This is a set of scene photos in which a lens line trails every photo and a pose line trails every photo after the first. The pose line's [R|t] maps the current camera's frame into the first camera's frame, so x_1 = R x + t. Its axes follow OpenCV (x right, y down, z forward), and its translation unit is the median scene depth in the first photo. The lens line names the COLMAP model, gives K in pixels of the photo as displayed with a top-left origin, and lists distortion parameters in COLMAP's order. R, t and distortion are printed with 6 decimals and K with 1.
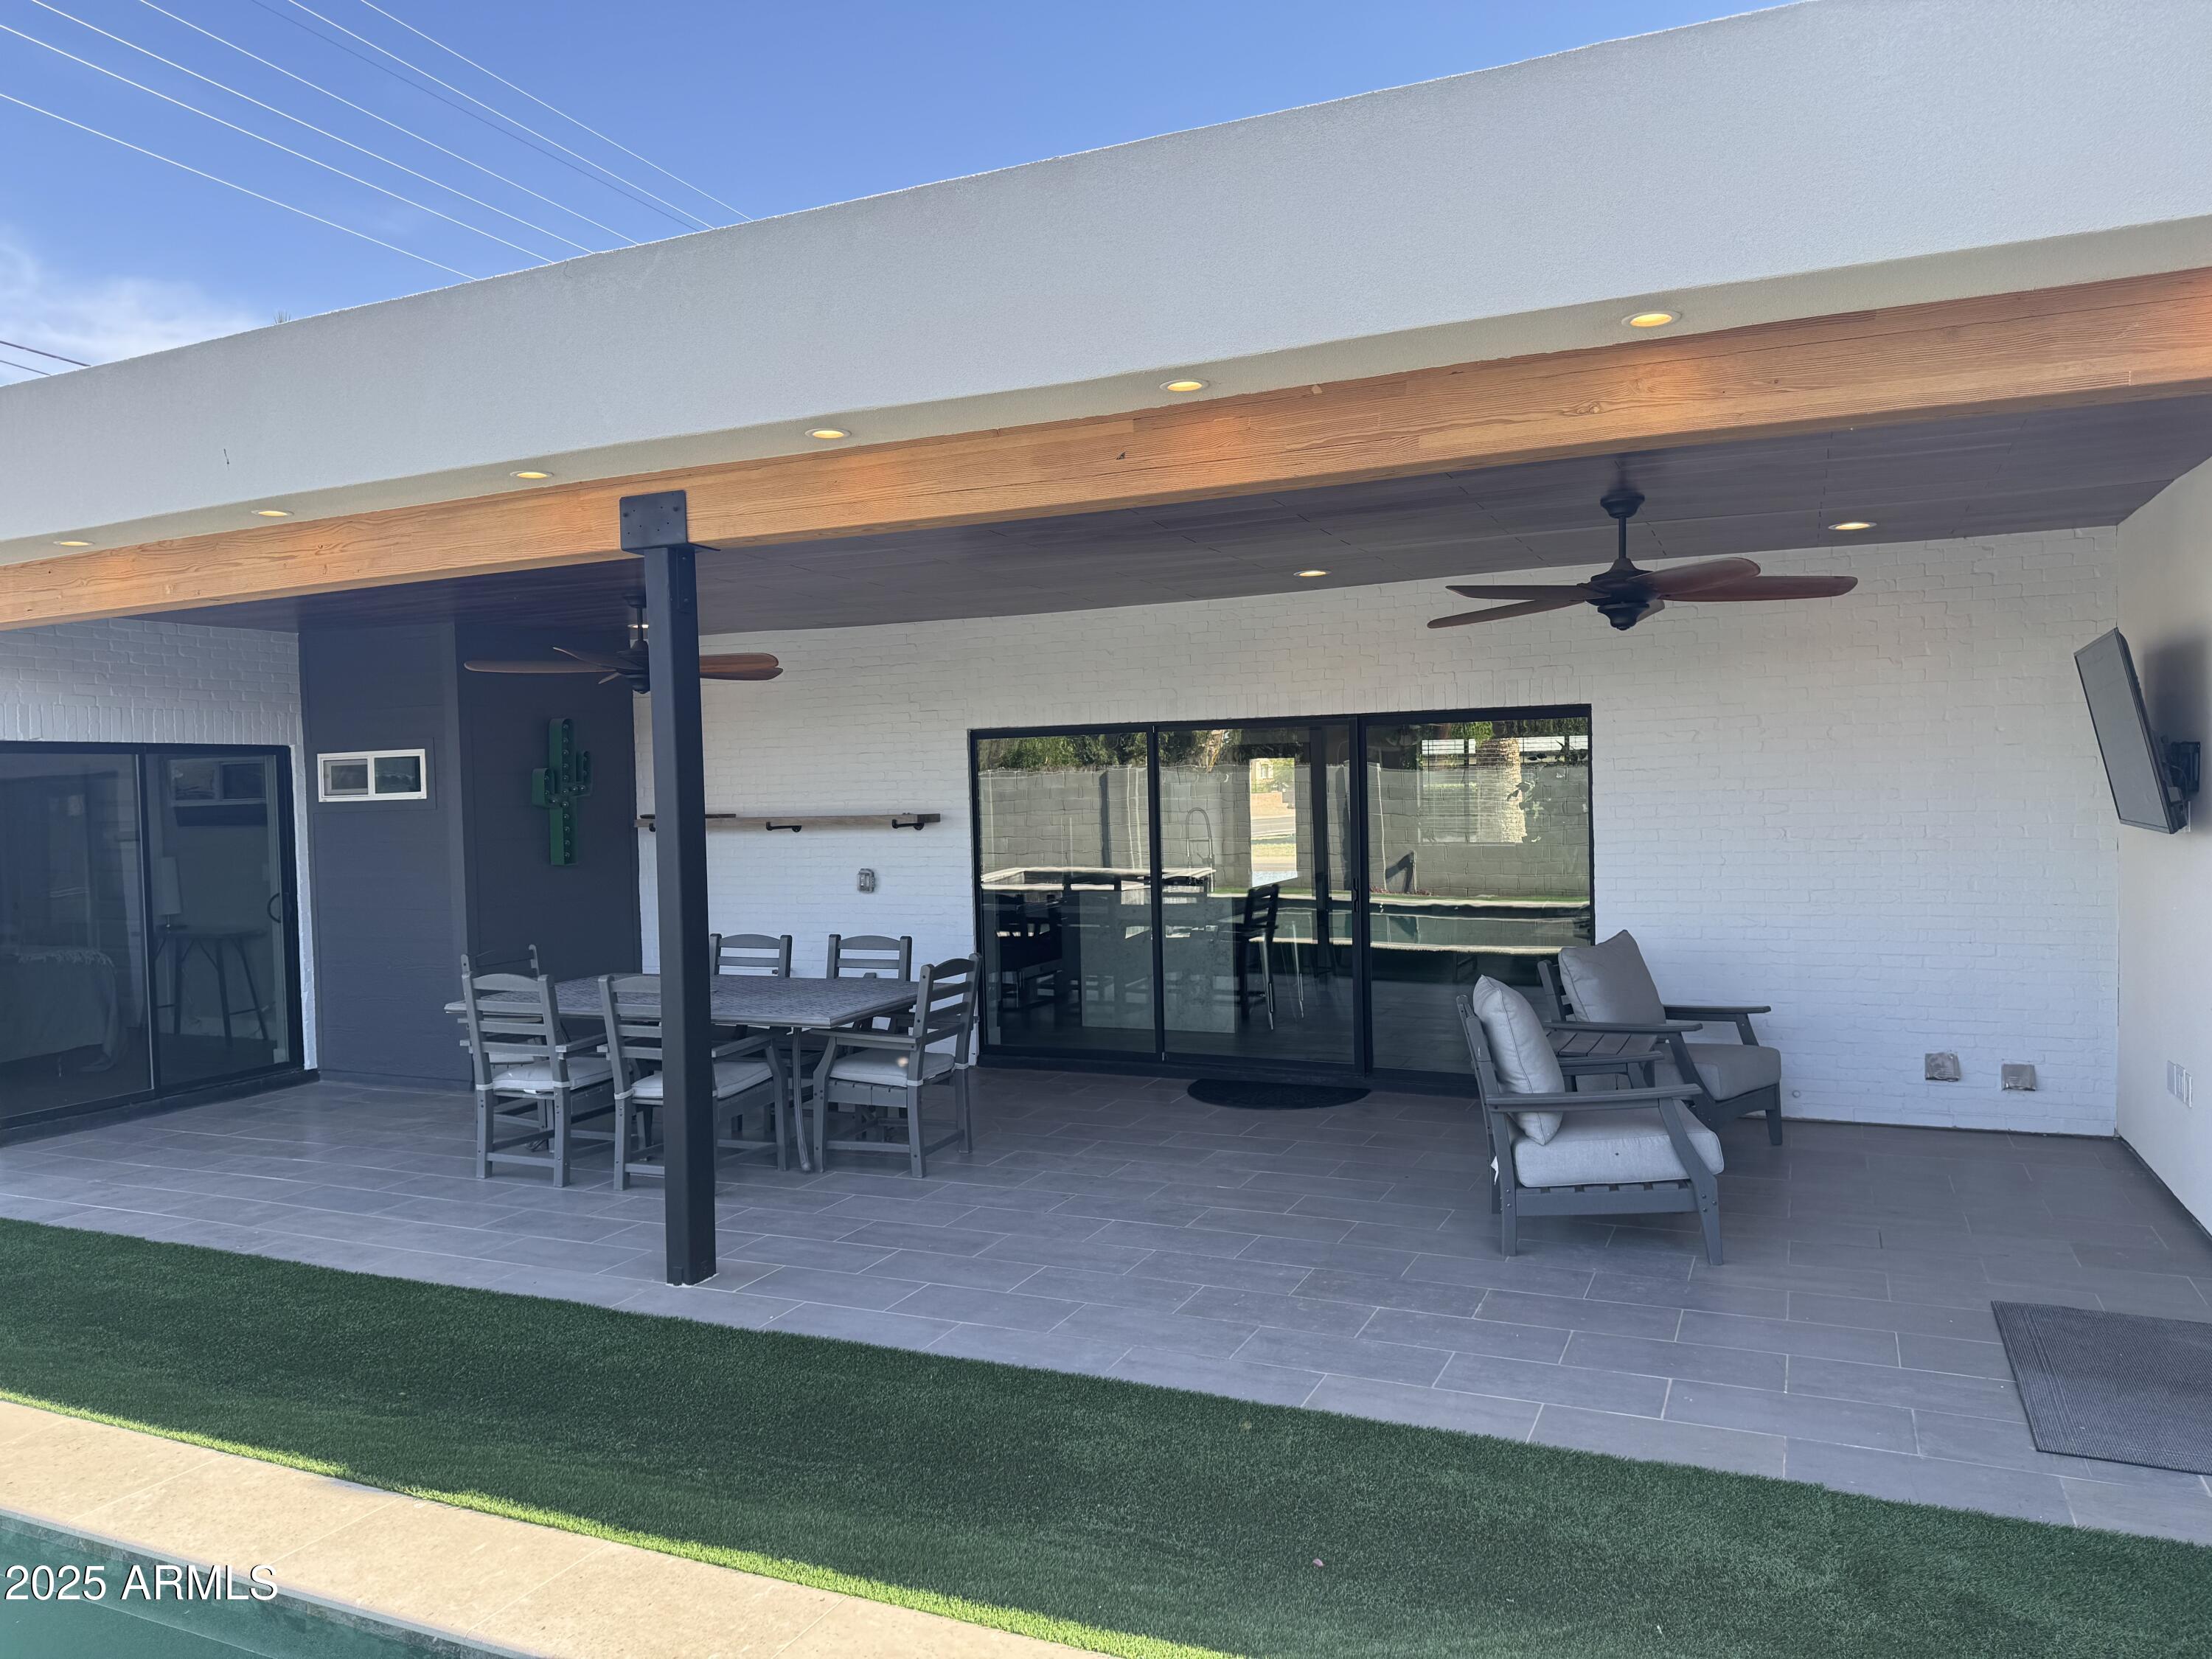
lens RADIAL K [[1553.8, 0, 1097.1], [0, 1553.8, 839.6], [0, 0, 1]] dist [0.141602, -0.243461]
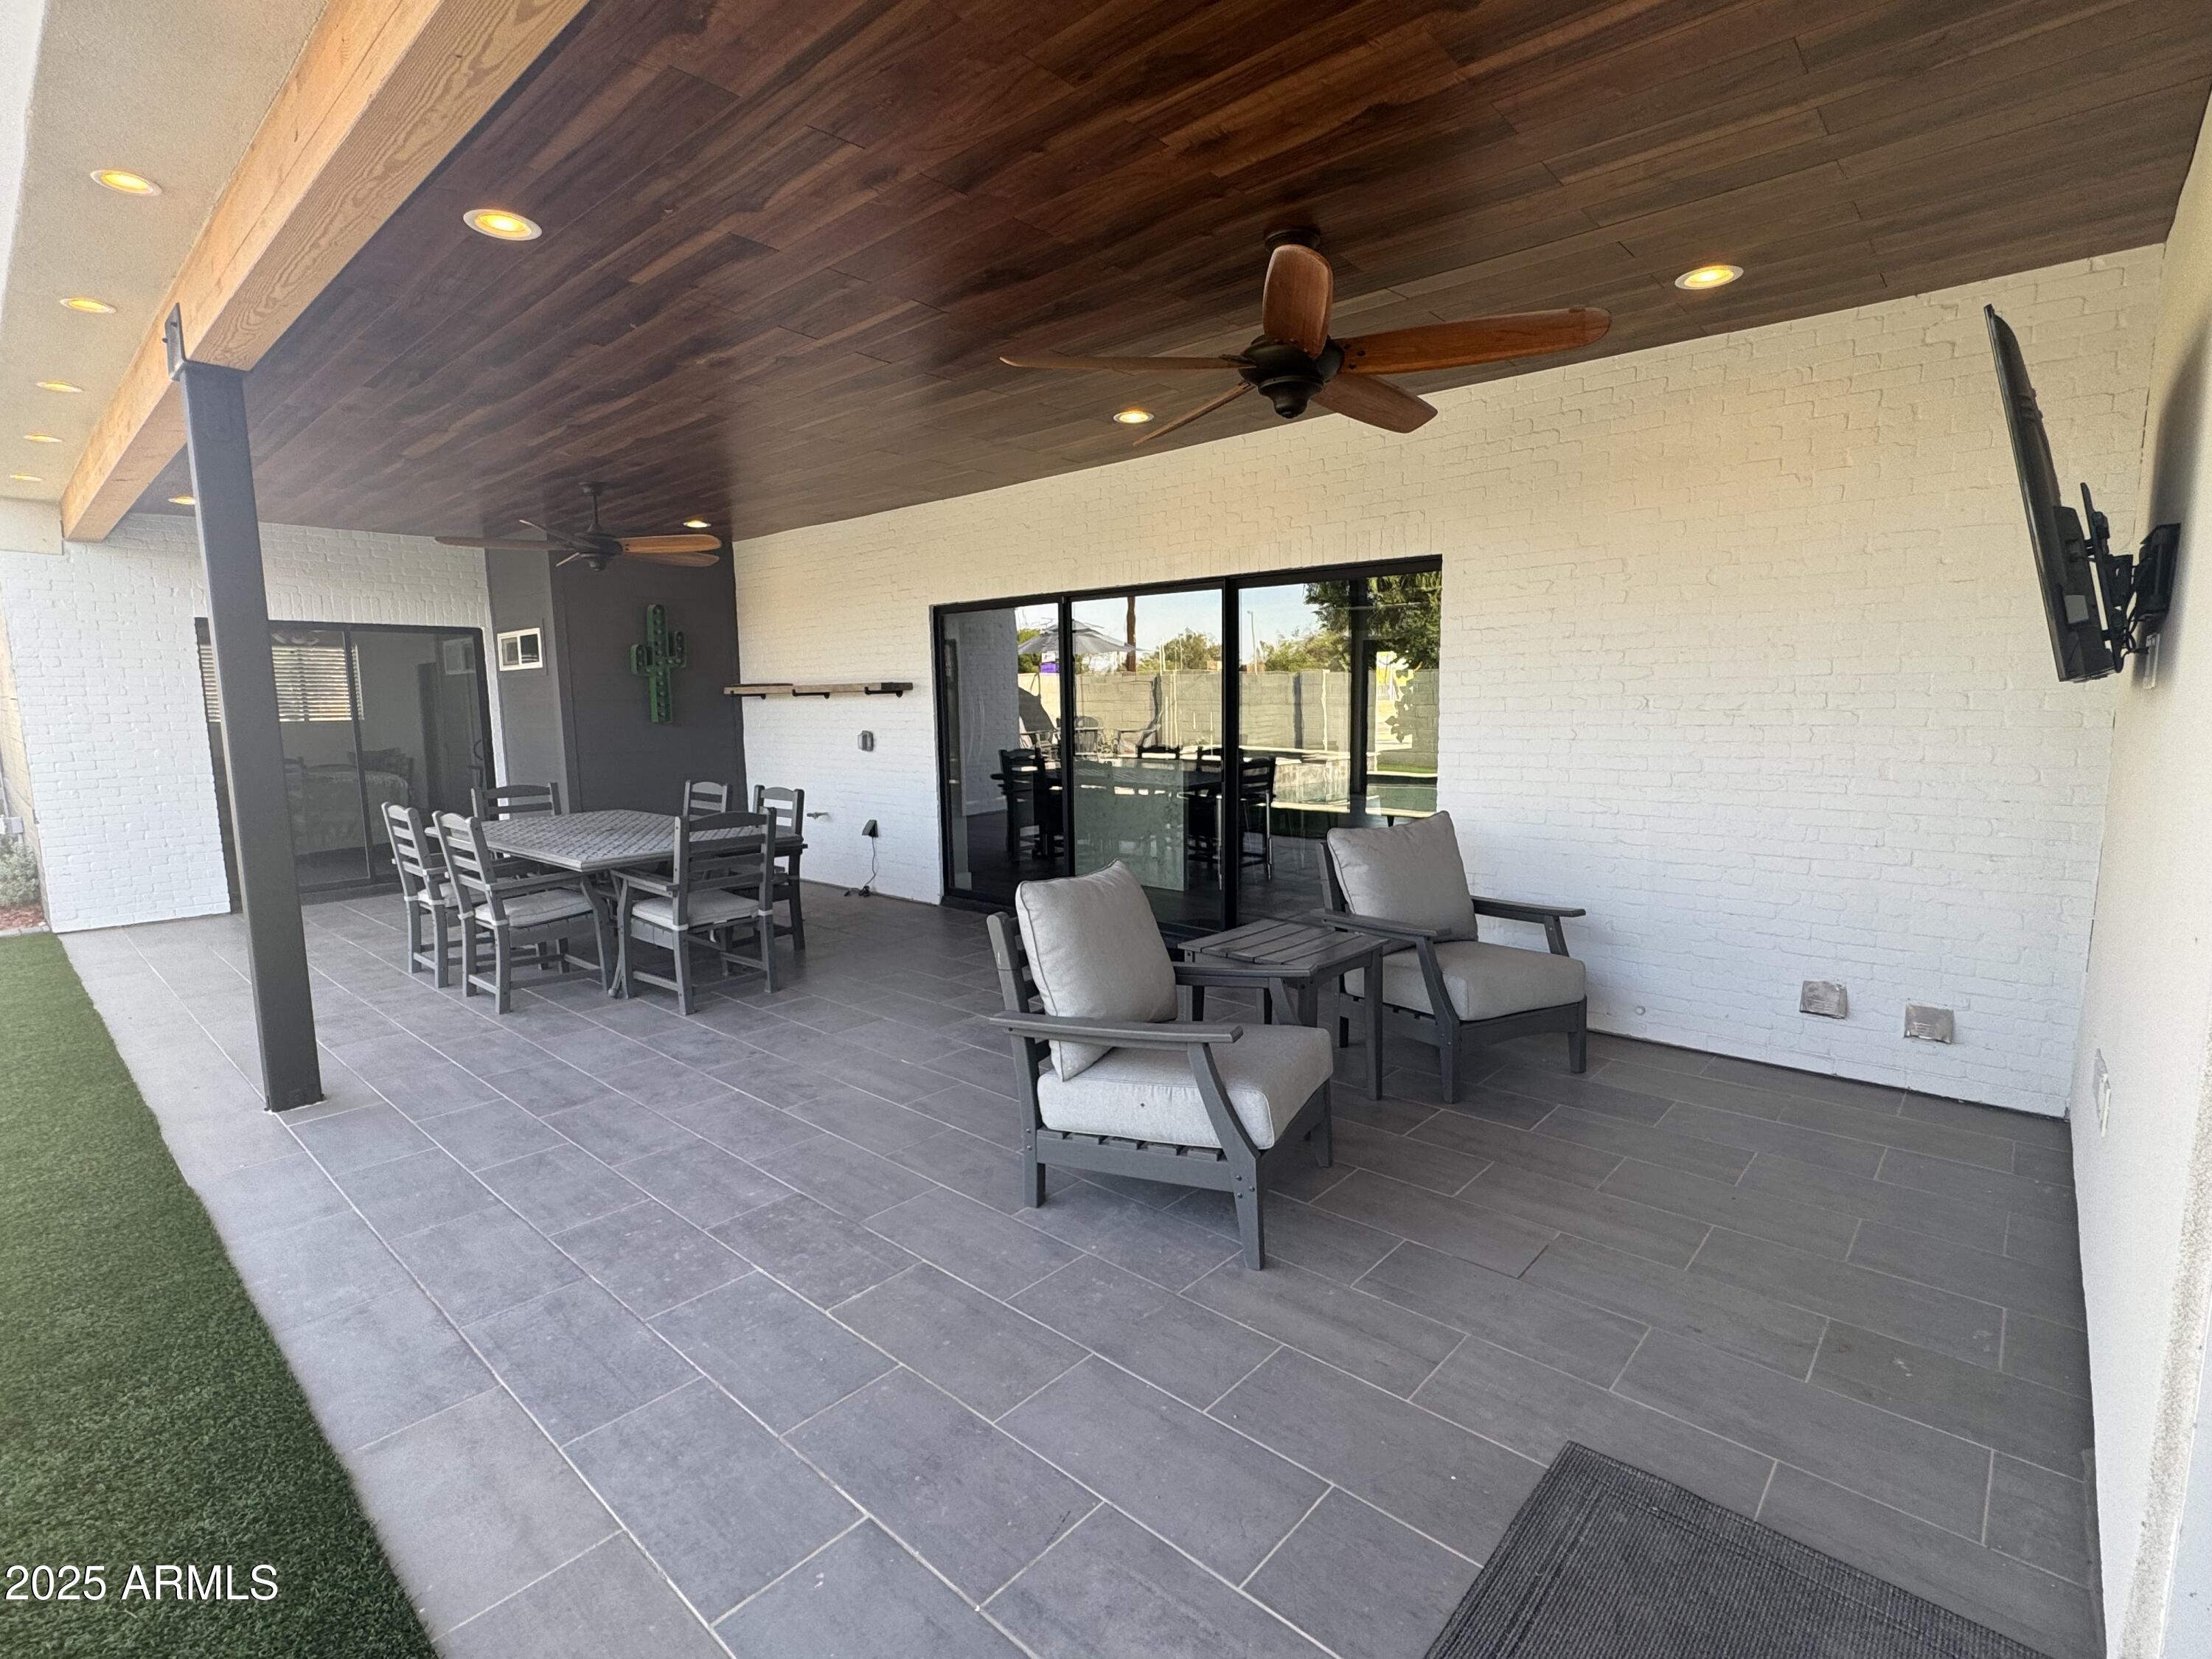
lens RADIAL K [[1060.2, 0, 1100.5], [0, 1060.2, 831.6], [0, 0, 1]] dist [-0.004557, 0.000117]
pose [[0.952838, 0.050417, -0.299261, 0.385830], [-0.020985, 0.994689, 0.100762, 0.015487], [0.302752, -0.089730, 0.948836, 0.443809]]
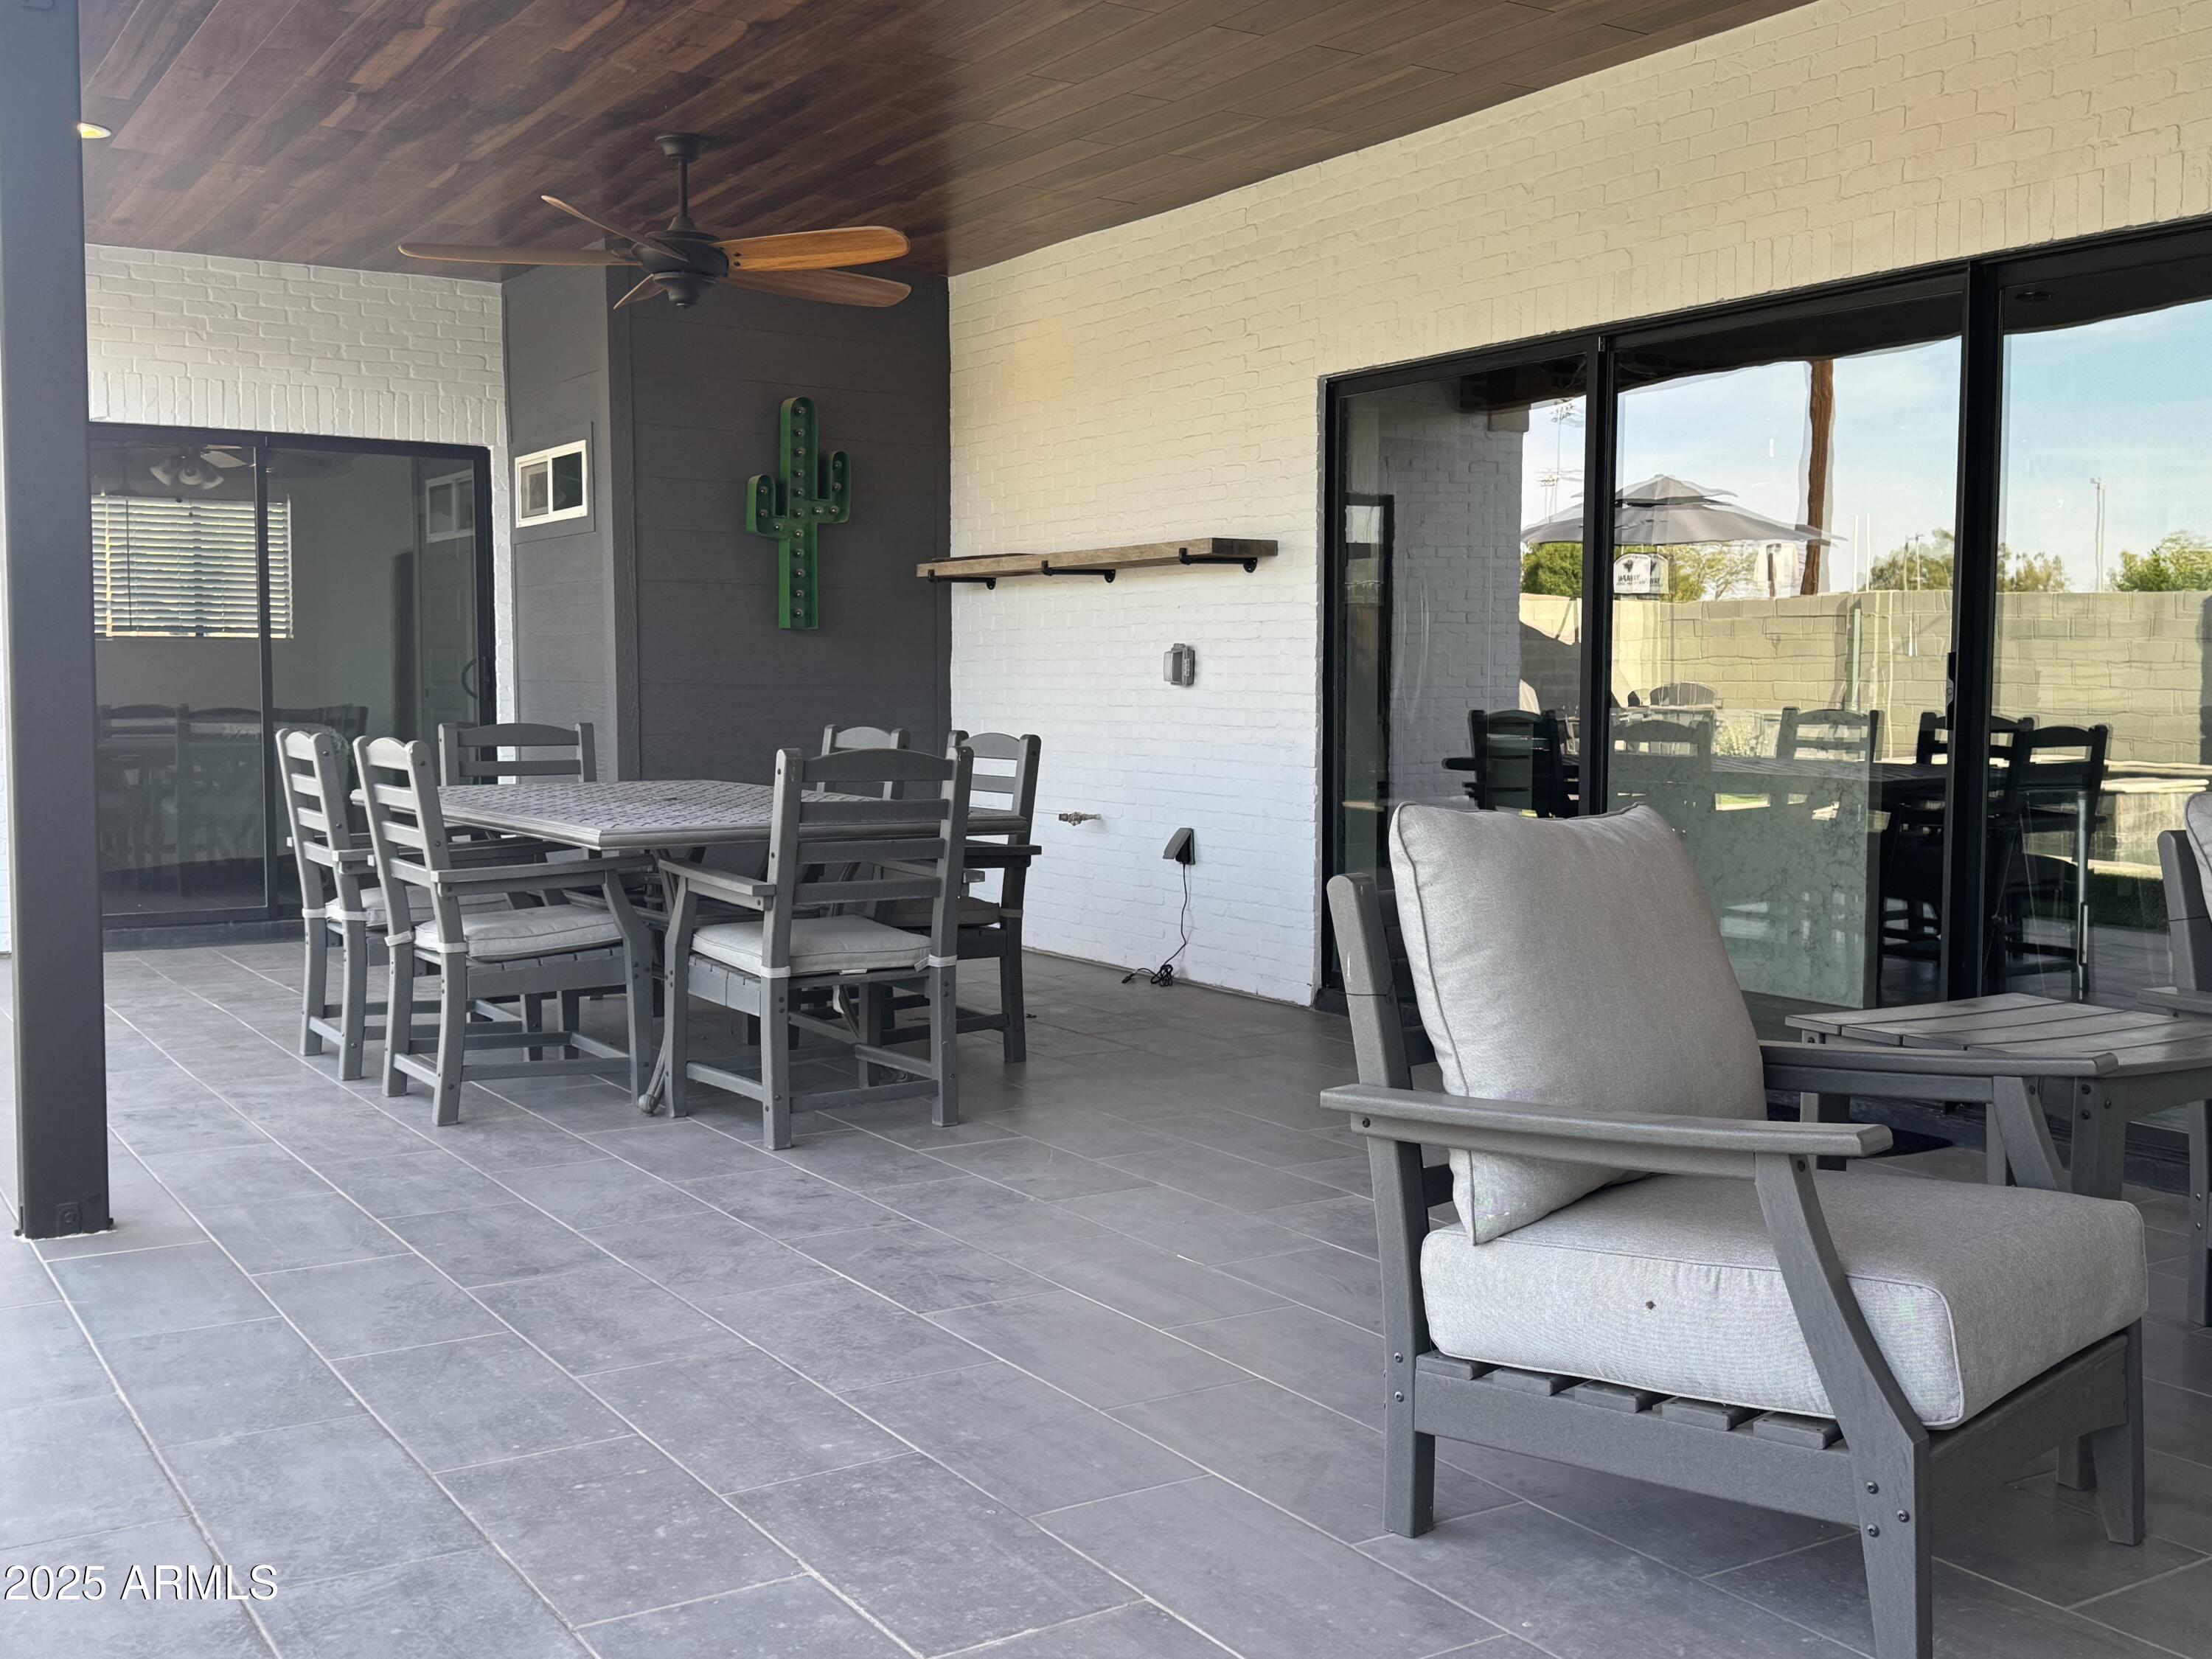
lens RADIAL K [[2221.8, 0, 1117.7], [0, 2221.8, 829.9], [0, 0, 1]] dist [0.204855, -0.511758]
pose [[0.837447, 0.066029, -0.542515, 0.411860], [-0.045197, 0.997642, 0.051655, 0.067996], [0.544647, -0.018738, 0.838456, 0.460240]]
